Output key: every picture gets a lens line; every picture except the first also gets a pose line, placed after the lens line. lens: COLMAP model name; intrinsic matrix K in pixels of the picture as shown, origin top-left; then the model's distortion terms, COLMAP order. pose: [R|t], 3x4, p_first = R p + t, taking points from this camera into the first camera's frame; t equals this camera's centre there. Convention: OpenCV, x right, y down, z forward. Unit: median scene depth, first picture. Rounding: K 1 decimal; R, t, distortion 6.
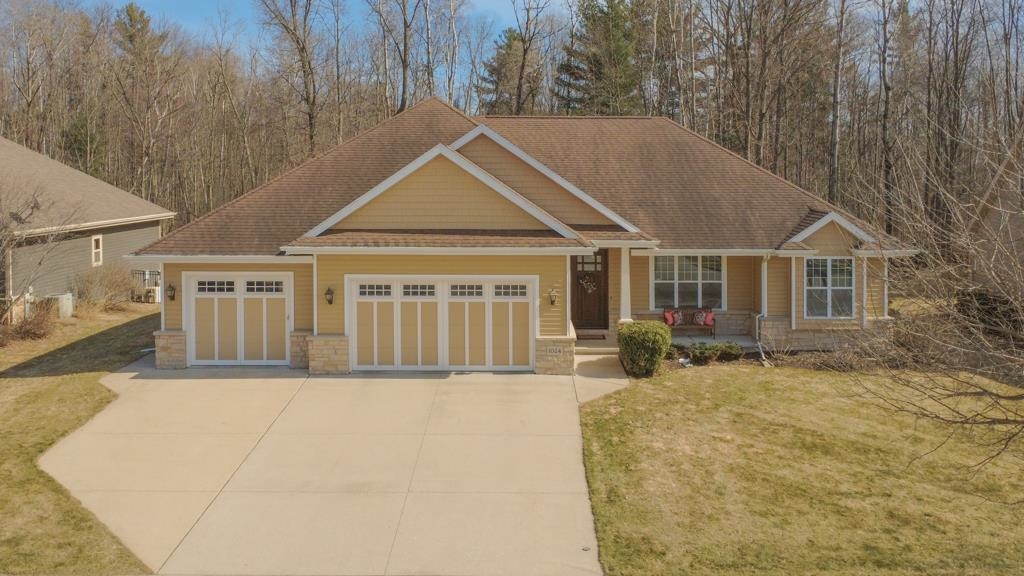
lens RADIAL K [[866.5, 0, 536.2], [0, 866.5, 185.0], [0, 0, 1]] dist [-0.006764, 0.001307]
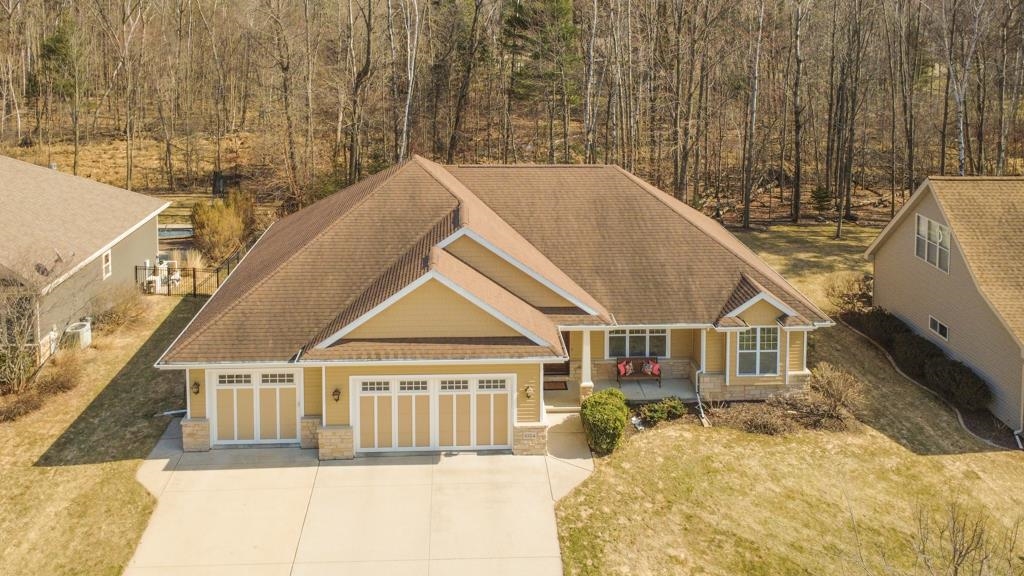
lens RADIAL K [[788.5, 0, 504.1], [0, 788.5, 61.4], [0, 0, 1]] dist [-0.001111, -0.001307]
pose [[0.999045, -0.001093, 0.043673, -0.059165], [-0.001223, 0.998595, 0.052968, -0.367943], [-0.043669, -0.052970, 0.997641, -0.038452]]
